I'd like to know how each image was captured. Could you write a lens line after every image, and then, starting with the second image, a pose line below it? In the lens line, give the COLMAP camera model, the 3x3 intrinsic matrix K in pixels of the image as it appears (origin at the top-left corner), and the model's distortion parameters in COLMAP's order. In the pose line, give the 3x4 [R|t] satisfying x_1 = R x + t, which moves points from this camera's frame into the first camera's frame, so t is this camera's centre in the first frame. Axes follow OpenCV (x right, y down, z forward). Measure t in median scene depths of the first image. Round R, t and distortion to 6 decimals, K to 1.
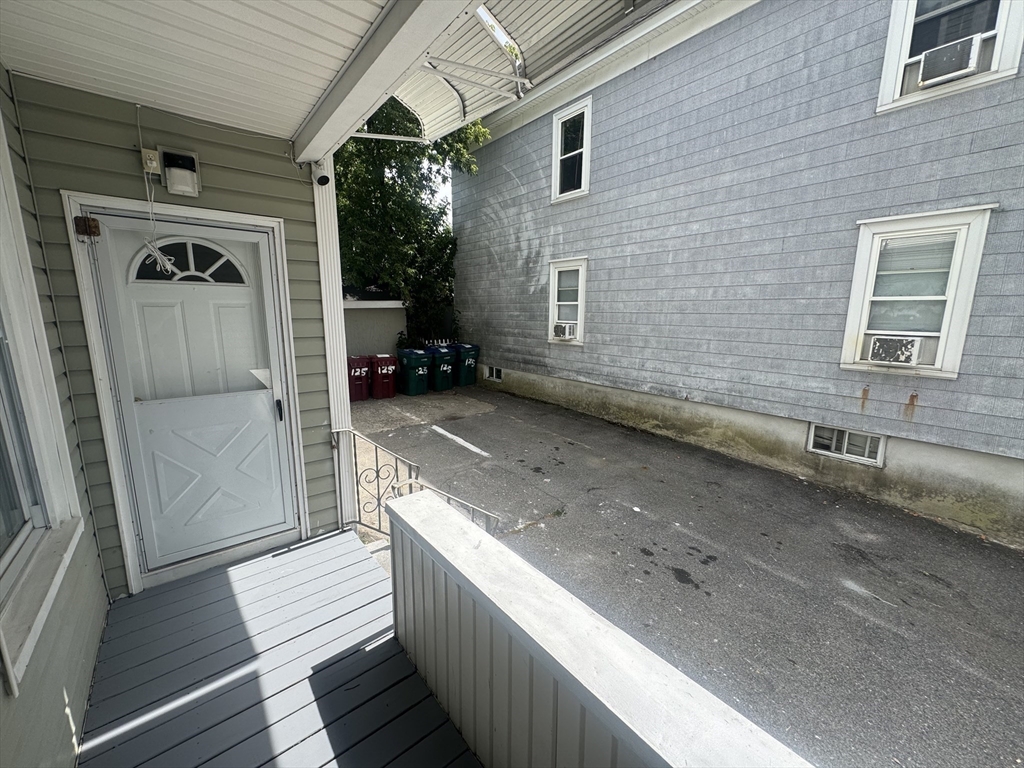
lens RADIAL K [[405.5, 0, 514.9], [0, 405.5, 383.3], [0, 0, 1]] dist [-0.002322, -0.000112]
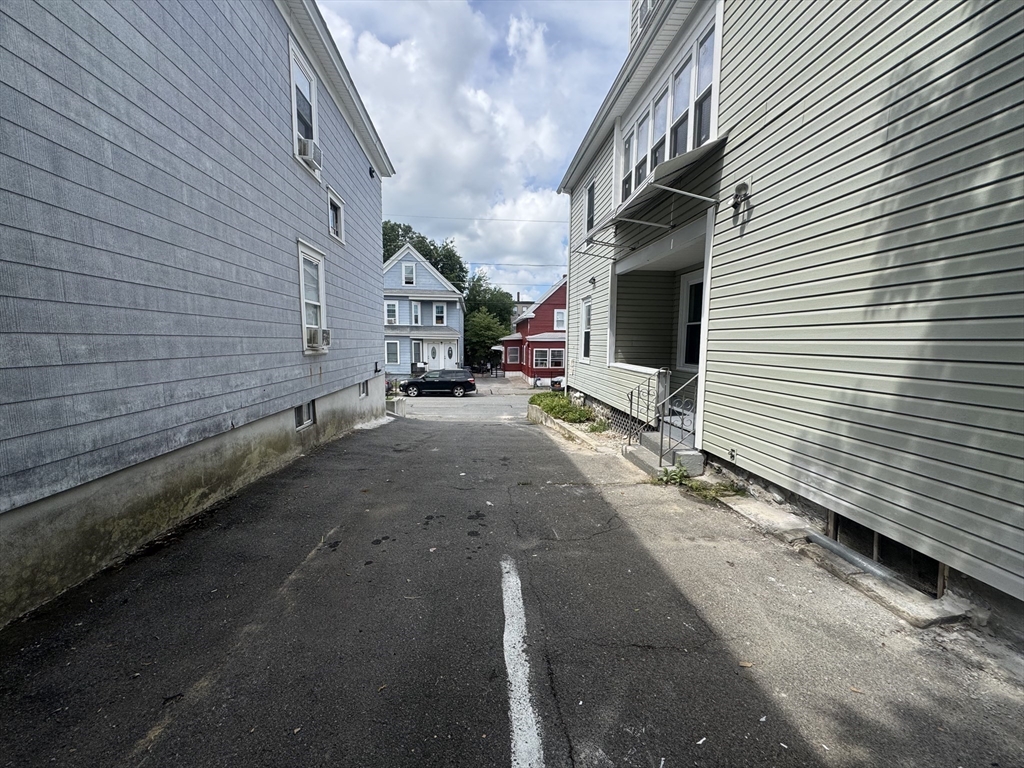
lens RADIAL K [[405.5, 0, 510.5], [0, 405.5, 383.0], [0, 0, 1]] dist [-0.002322, -0.000112]
pose [[-0.820364, -0.069504, 0.567603, -0.305297], [0.089656, 0.964677, 0.247709, -0.147082], [-0.564770, 0.254101, -0.785154, 1.177162]]
